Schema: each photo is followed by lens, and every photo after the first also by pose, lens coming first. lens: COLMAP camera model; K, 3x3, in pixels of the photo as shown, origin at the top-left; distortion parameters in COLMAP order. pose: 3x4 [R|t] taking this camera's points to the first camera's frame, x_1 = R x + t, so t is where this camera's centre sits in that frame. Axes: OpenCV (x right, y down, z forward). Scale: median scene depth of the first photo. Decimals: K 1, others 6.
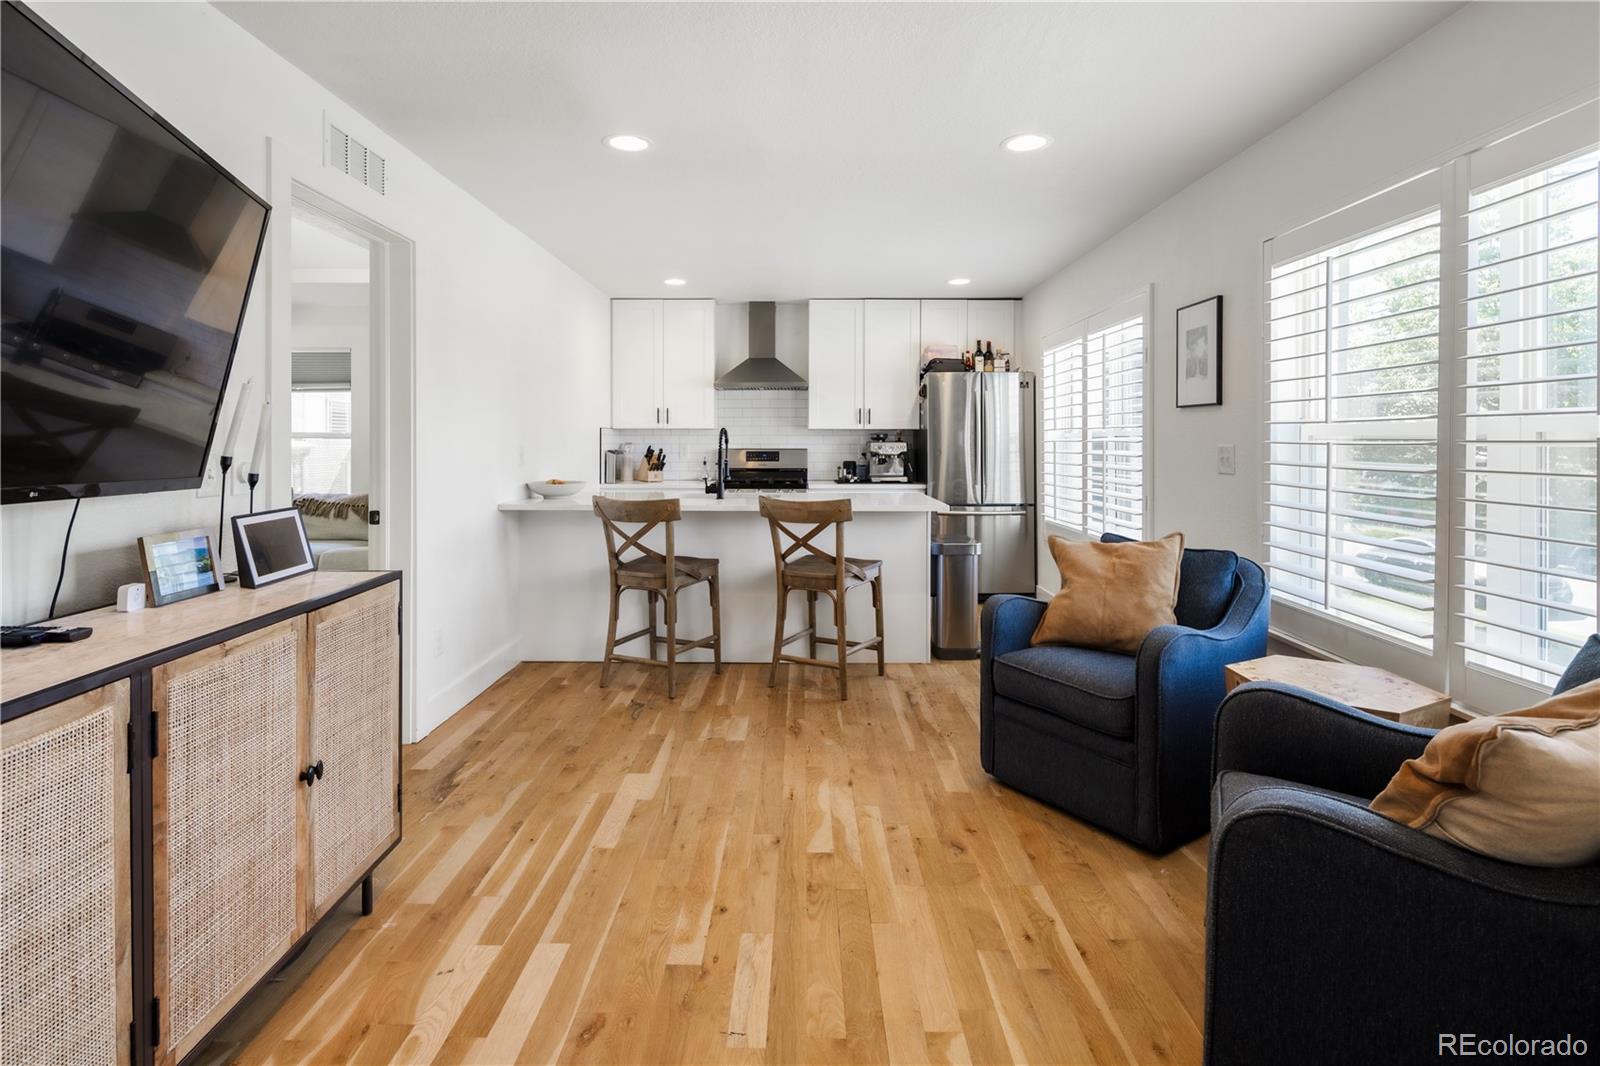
lens RADIAL K [[777.7, 0, 793.9], [0, 777.7, 440.3], [0, 0, 1]] dist [0.002852, -0.004355]
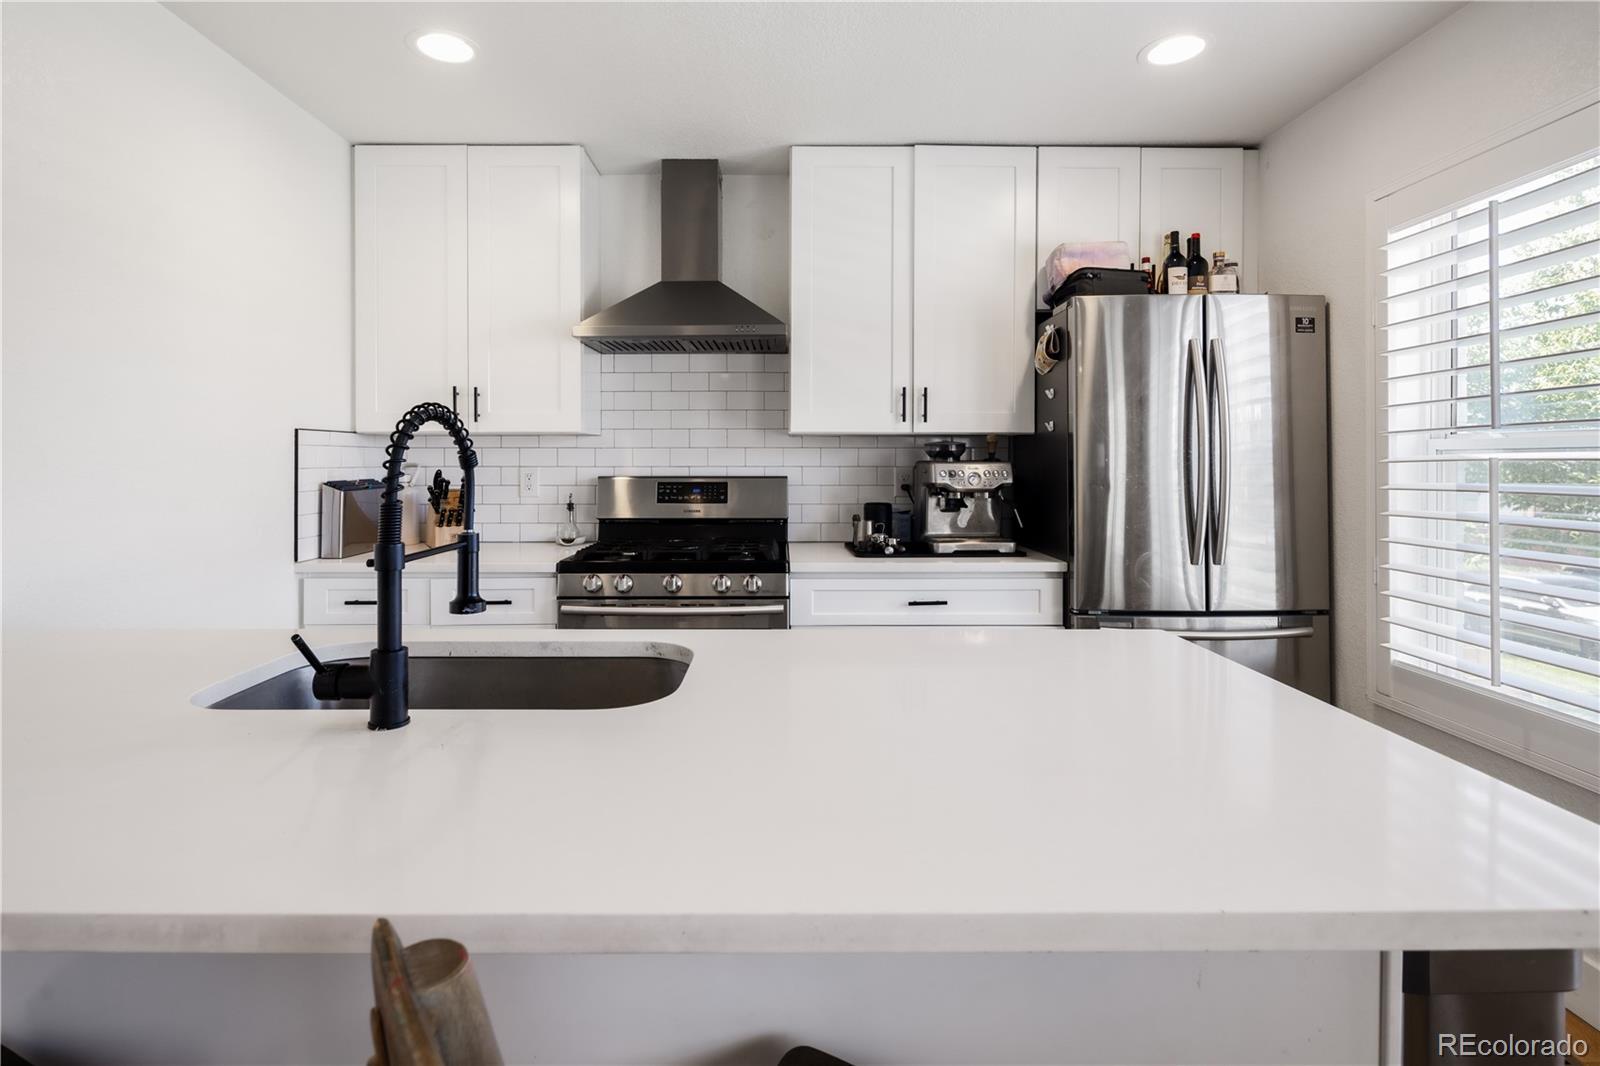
lens RADIAL K [[777.7, 0, 793.9], [0, 777.7, 440.3], [0, 0, 1]] dist [0.002852, -0.004355]
pose [[0.999485, -0.002182, 0.032004, 0.011122], [0.002844, 0.999782, -0.020662, -0.001906], [-0.031952, 0.020742, 0.999274, 0.918298]]
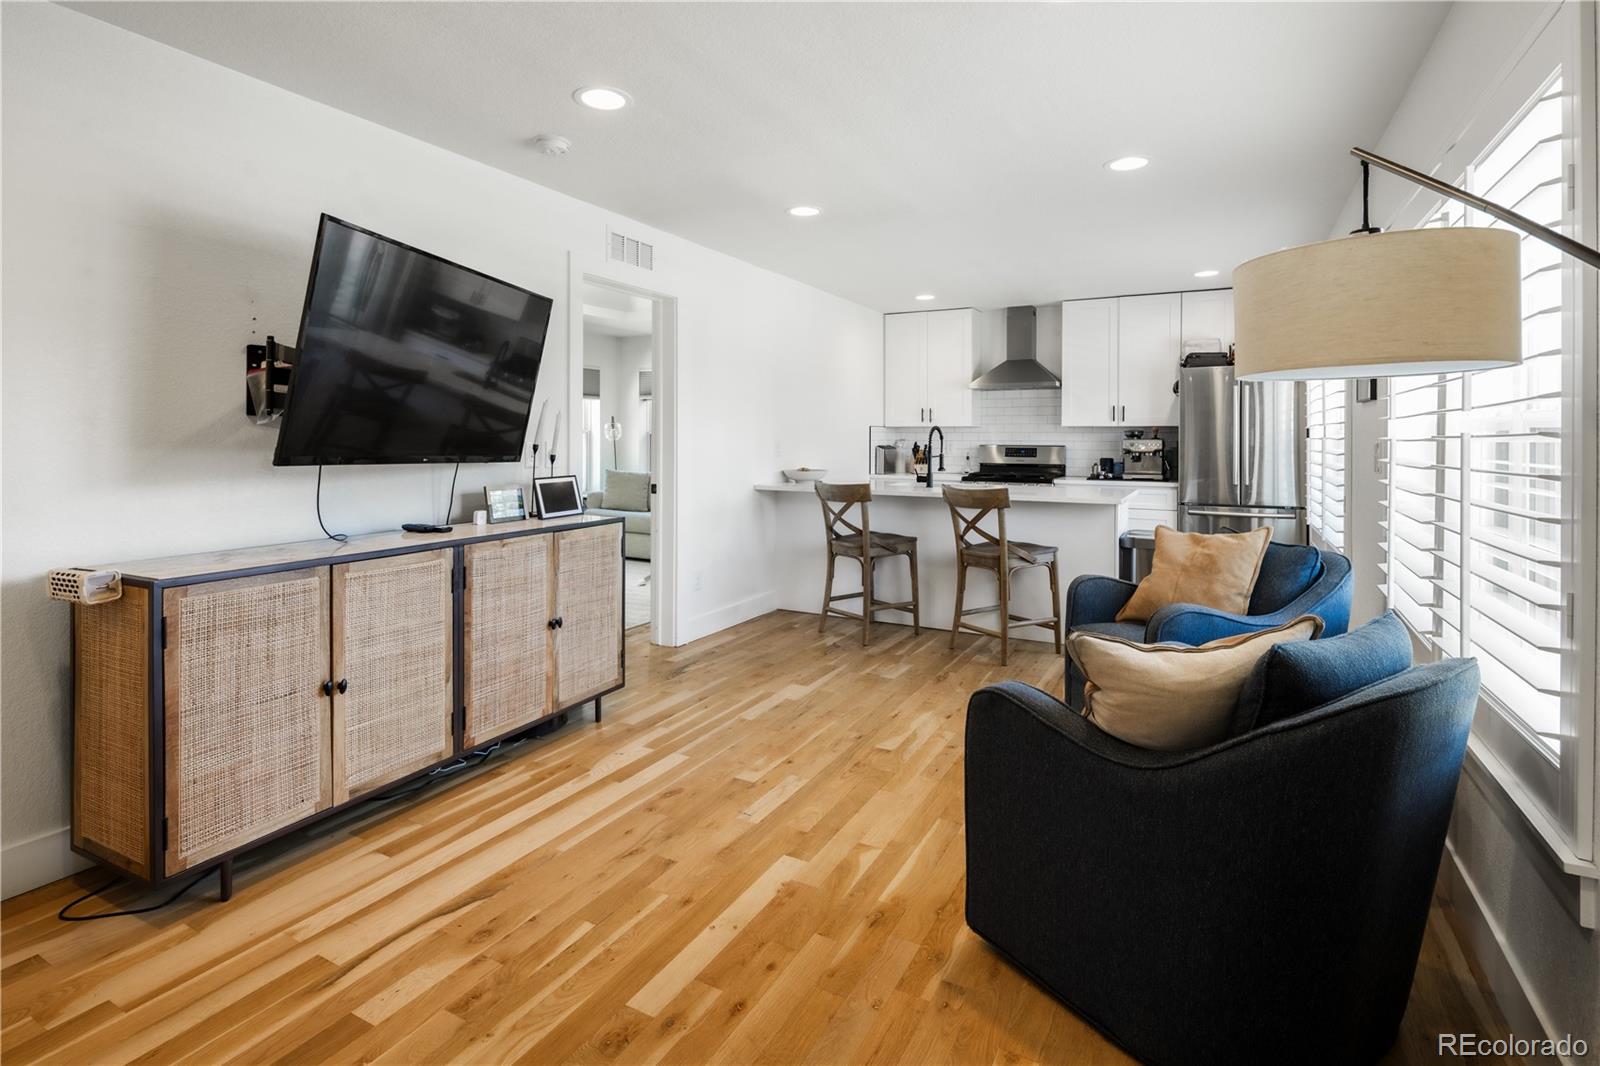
lens RADIAL K [[777.7, 0, 793.9], [0, 777.7, 440.3], [0, 0, 1]] dist [0.002852, -0.004355]
pose [[0.887706, 0.004260, -0.460391, 0.301147], [-0.003062, 0.999990, 0.003348, 0.002316], [0.460401, -0.001563, 0.887710, -0.142374]]
